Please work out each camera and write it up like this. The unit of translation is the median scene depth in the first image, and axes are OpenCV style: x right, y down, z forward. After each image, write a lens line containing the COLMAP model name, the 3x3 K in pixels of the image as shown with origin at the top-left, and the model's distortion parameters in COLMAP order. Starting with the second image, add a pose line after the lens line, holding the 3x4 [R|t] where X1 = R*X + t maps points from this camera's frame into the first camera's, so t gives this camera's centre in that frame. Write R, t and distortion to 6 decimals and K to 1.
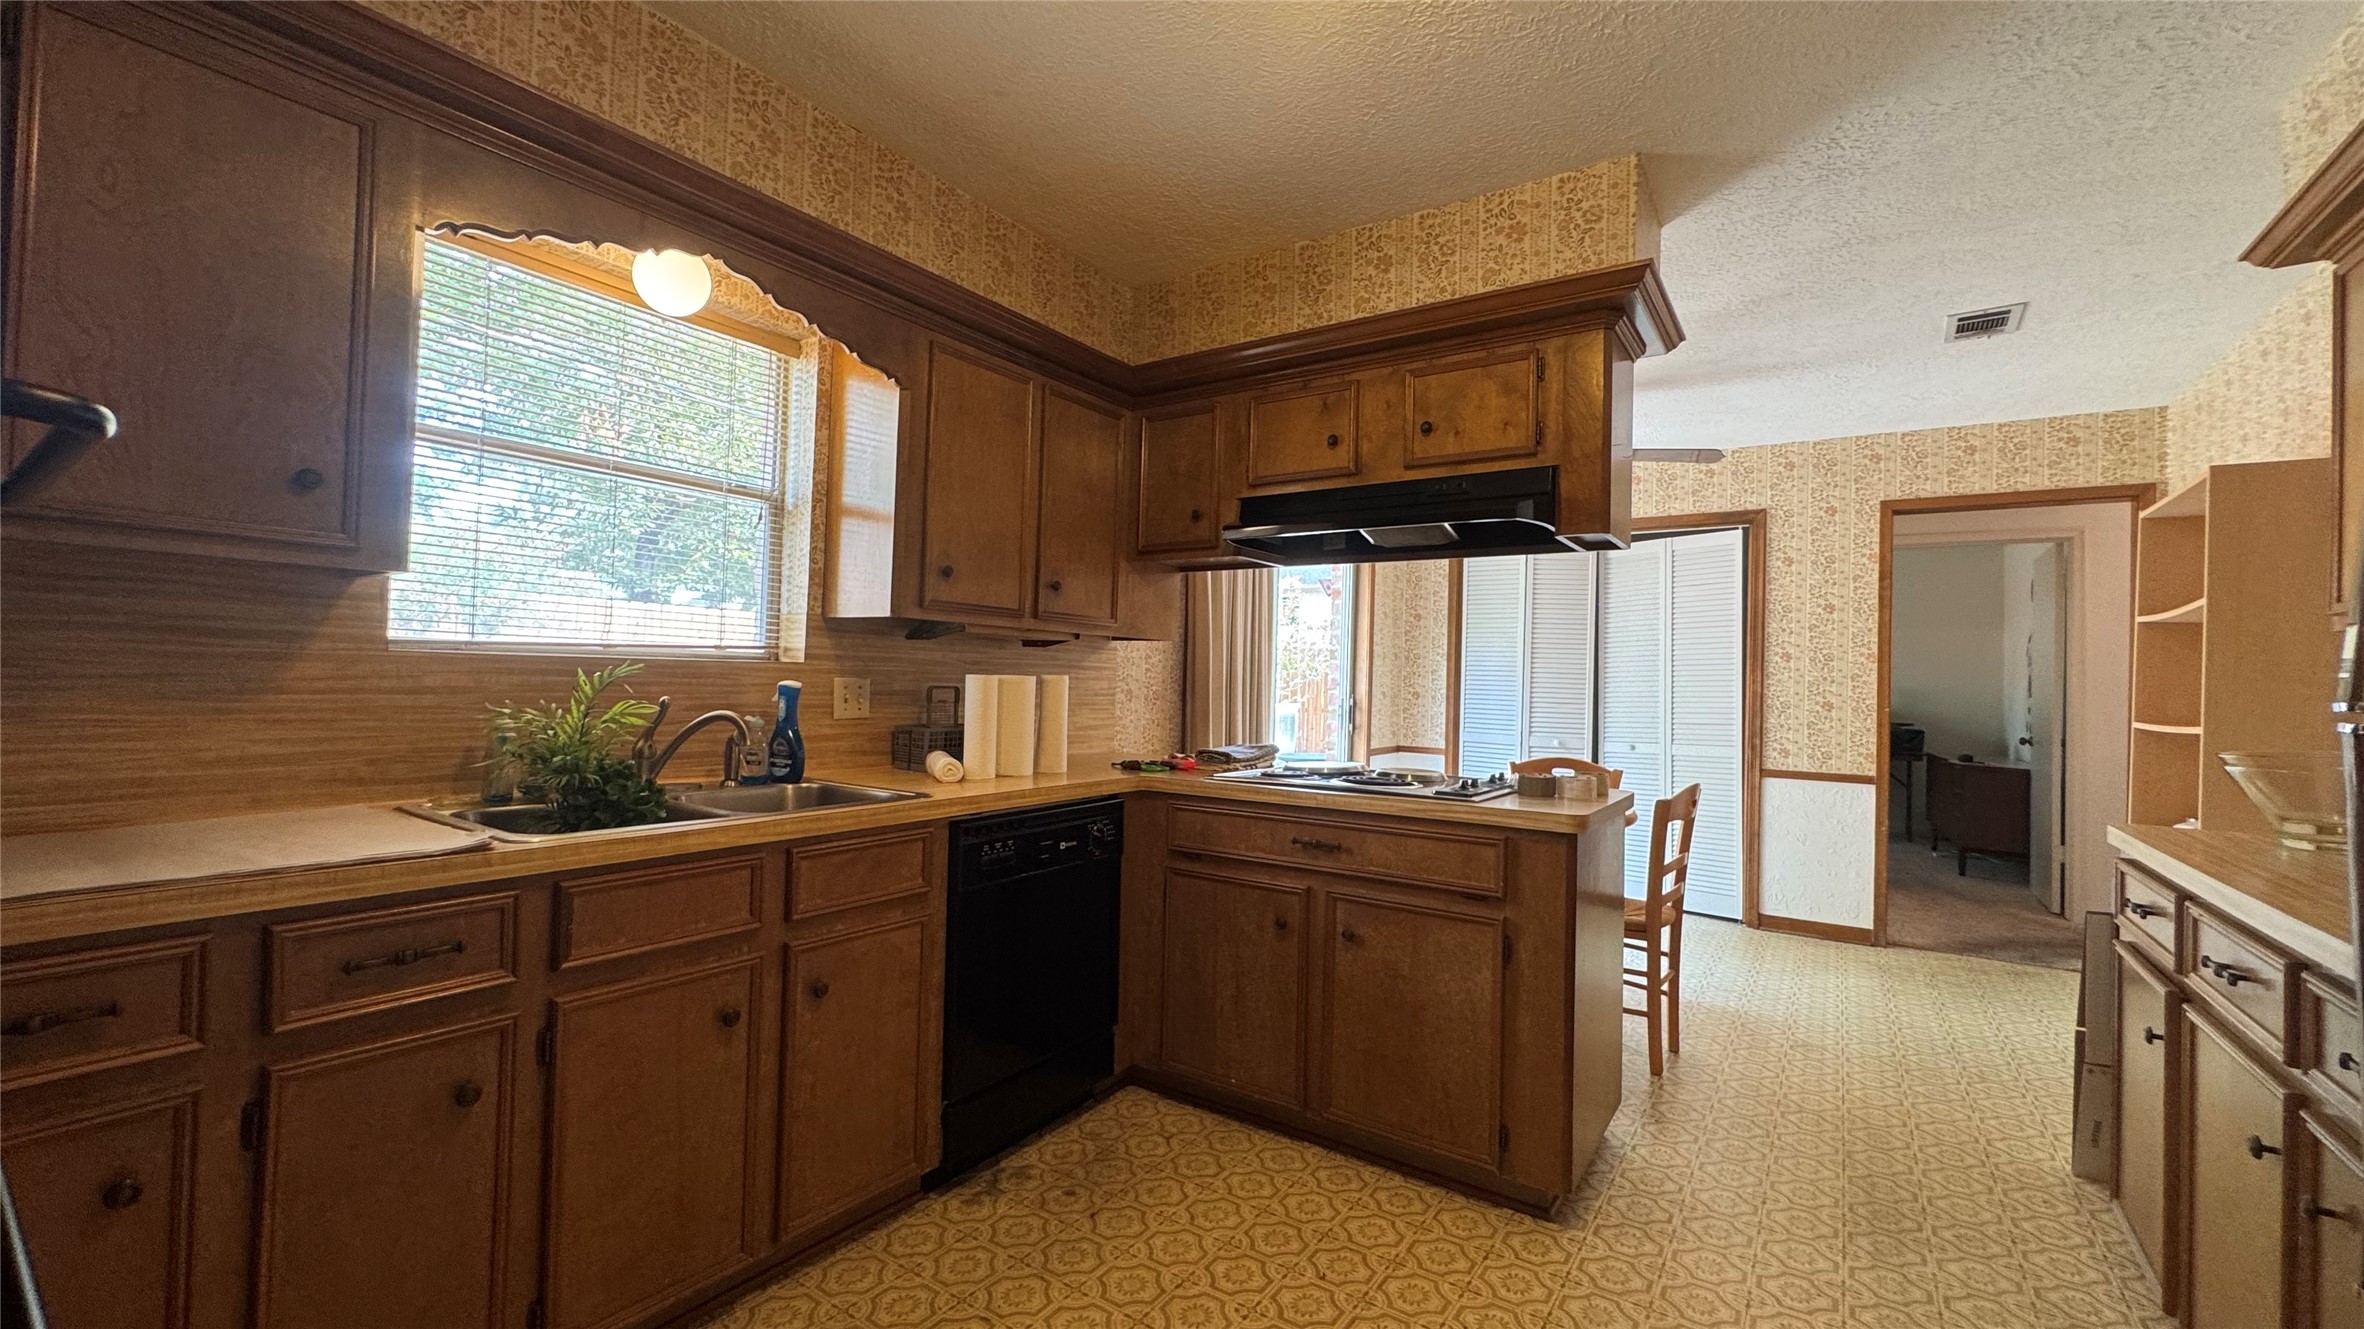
lens RADIAL K [[944.5, 0, 1187.2], [0, 944.5, 669.5], [0, 0, 1]] dist [-0.002700, 0.000277]
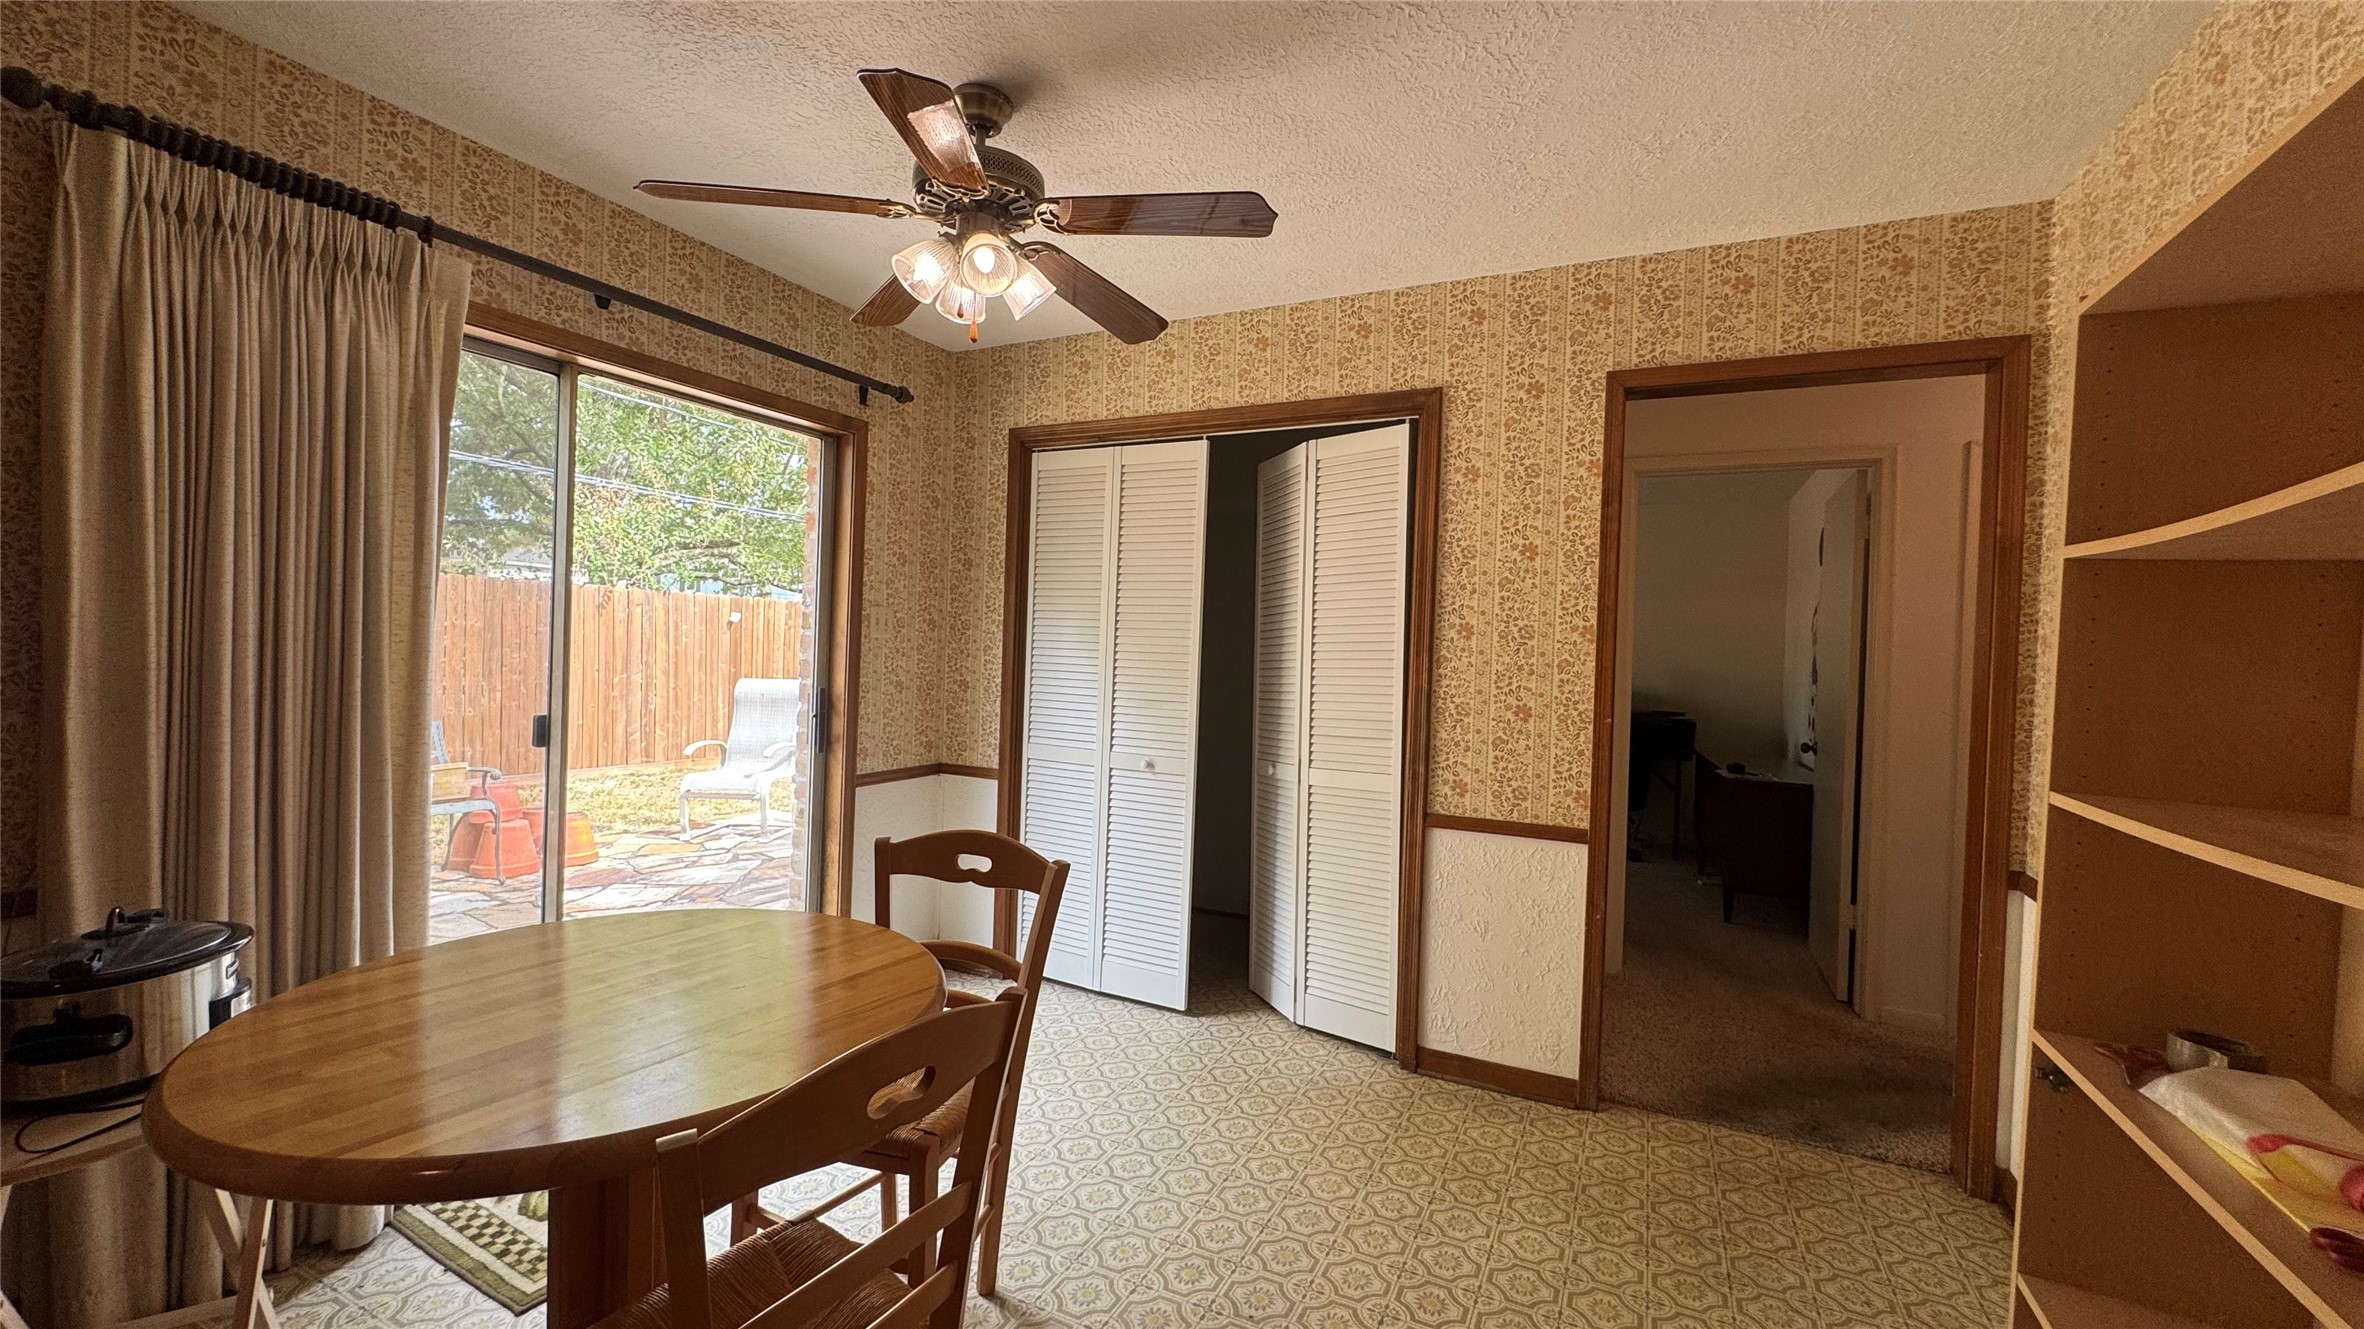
lens RADIAL K [[944.5, 0, 1183.6], [0, 944.5, 669.4], [0, 0, 1]] dist [-0.002700, 0.000277]
pose [[0.989410, 0.003615, 0.145105, 0.364391], [-0.008282, 0.999467, 0.031571, -0.006462], [-0.144914, -0.032439, 0.988912, 0.419316]]
